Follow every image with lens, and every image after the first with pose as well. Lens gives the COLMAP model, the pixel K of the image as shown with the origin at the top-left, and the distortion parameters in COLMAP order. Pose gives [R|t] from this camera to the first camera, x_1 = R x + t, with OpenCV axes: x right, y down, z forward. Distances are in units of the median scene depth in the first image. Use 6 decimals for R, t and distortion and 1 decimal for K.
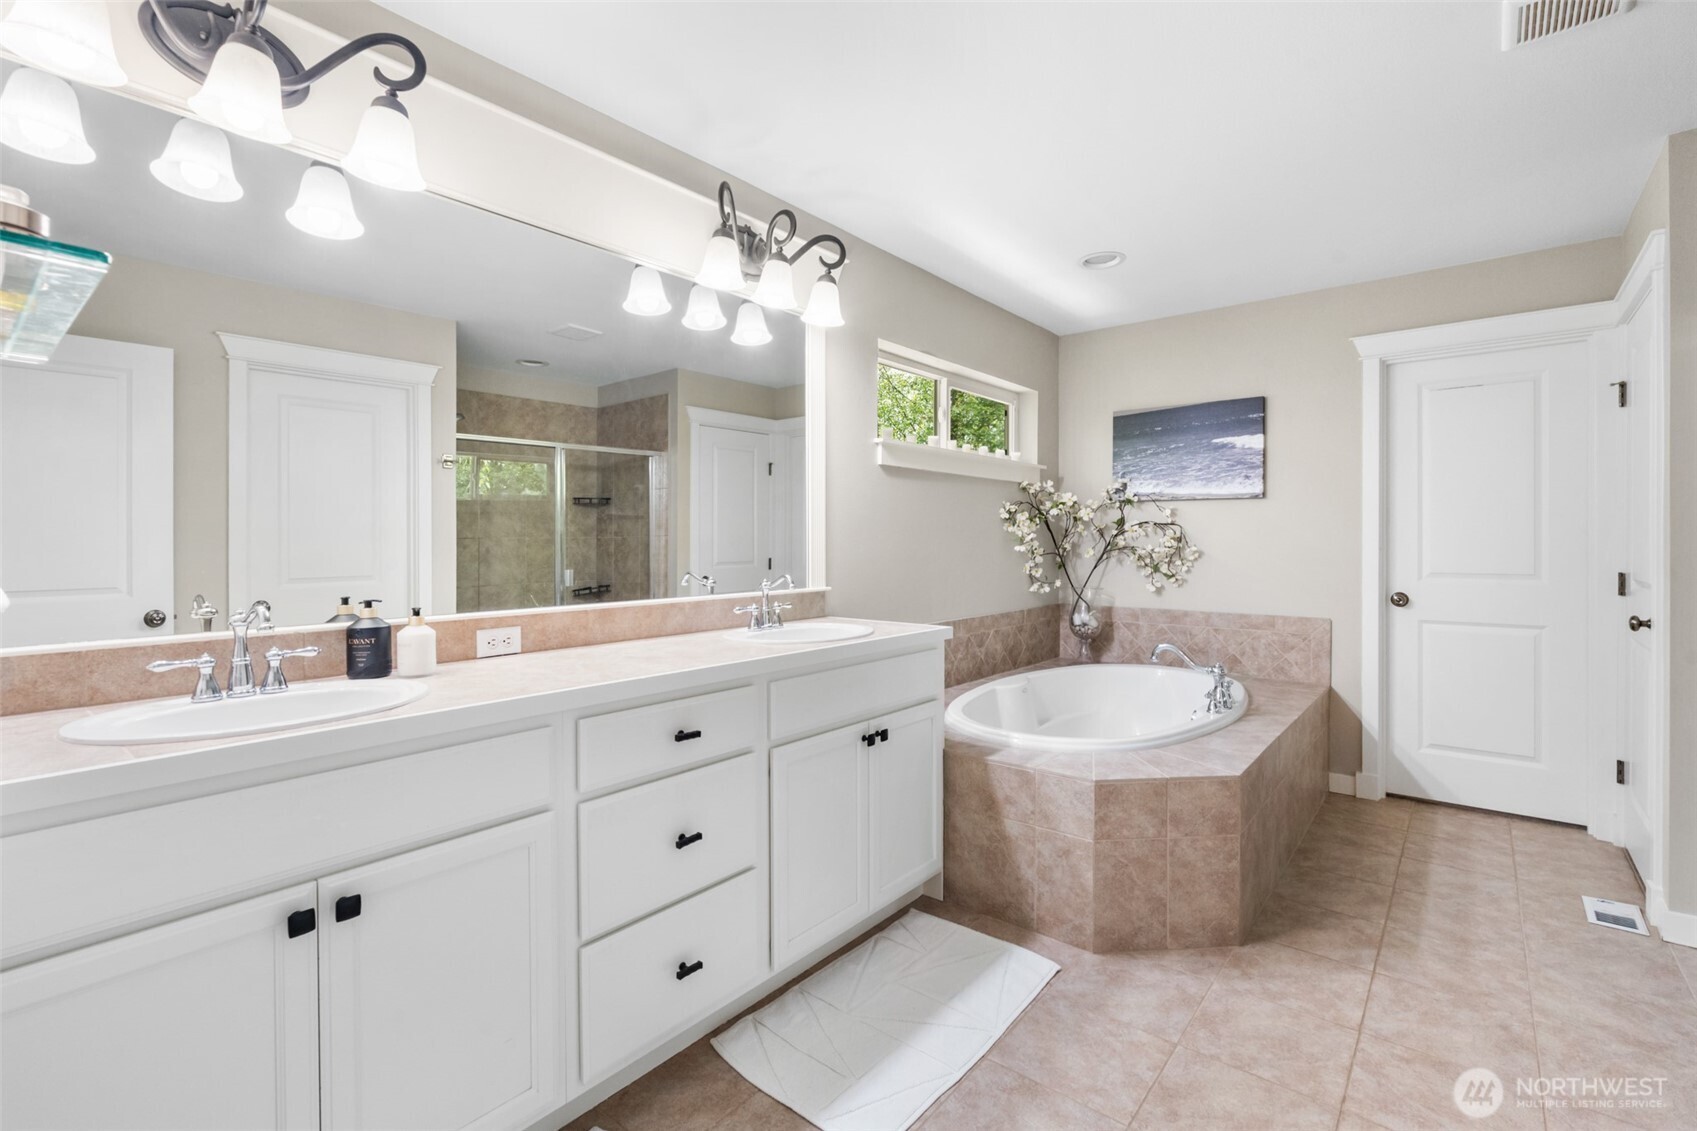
lens RADIAL K [[777.2, 0, 847.6], [0, 777.2, 552.1], [0, 0, 1]] dist [-0.004101, 0.000574]
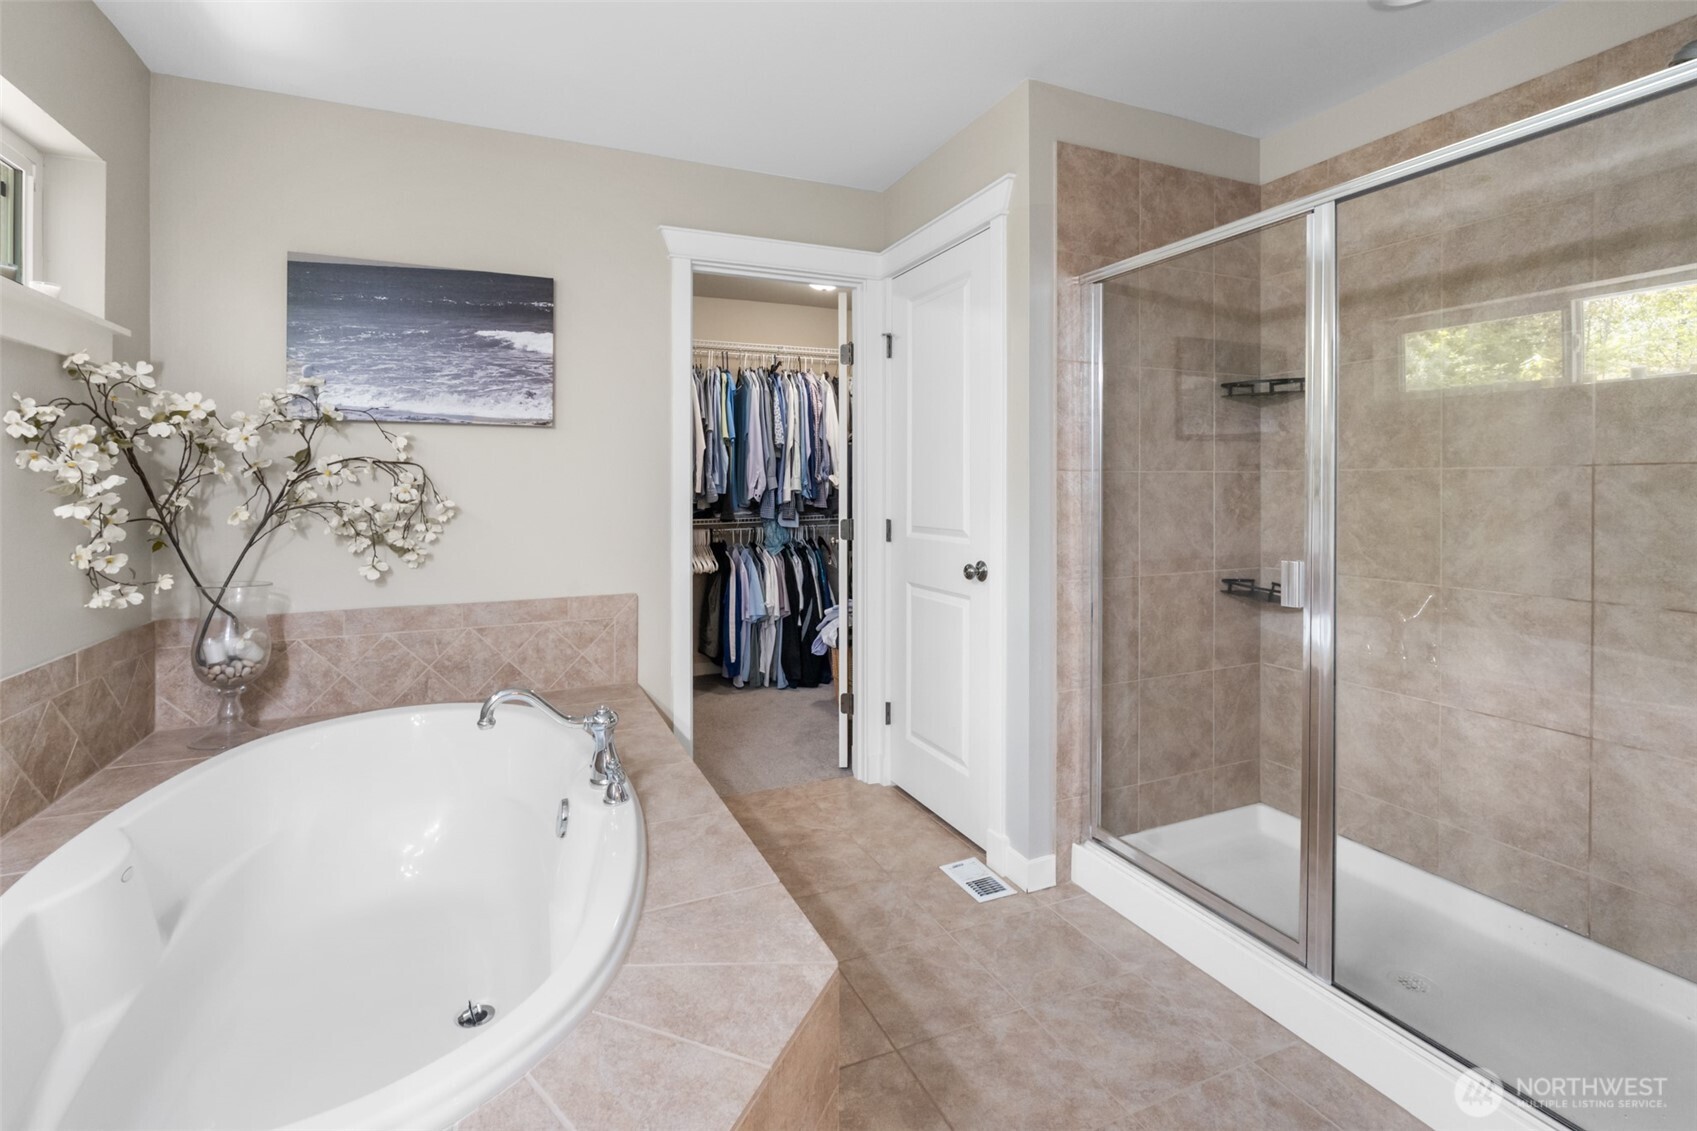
lens RADIAL K [[777.2, 0, 836.7], [0, 777.2, 487.1], [0, 0, 1]] dist [-0.004101, 0.000574]
pose [[0.449604, -0.002963, 0.893223, 0.035407], [0.017399, 0.999834, -0.005441, -0.008576], [-0.893058, 0.017987, 0.449581, 0.441113]]
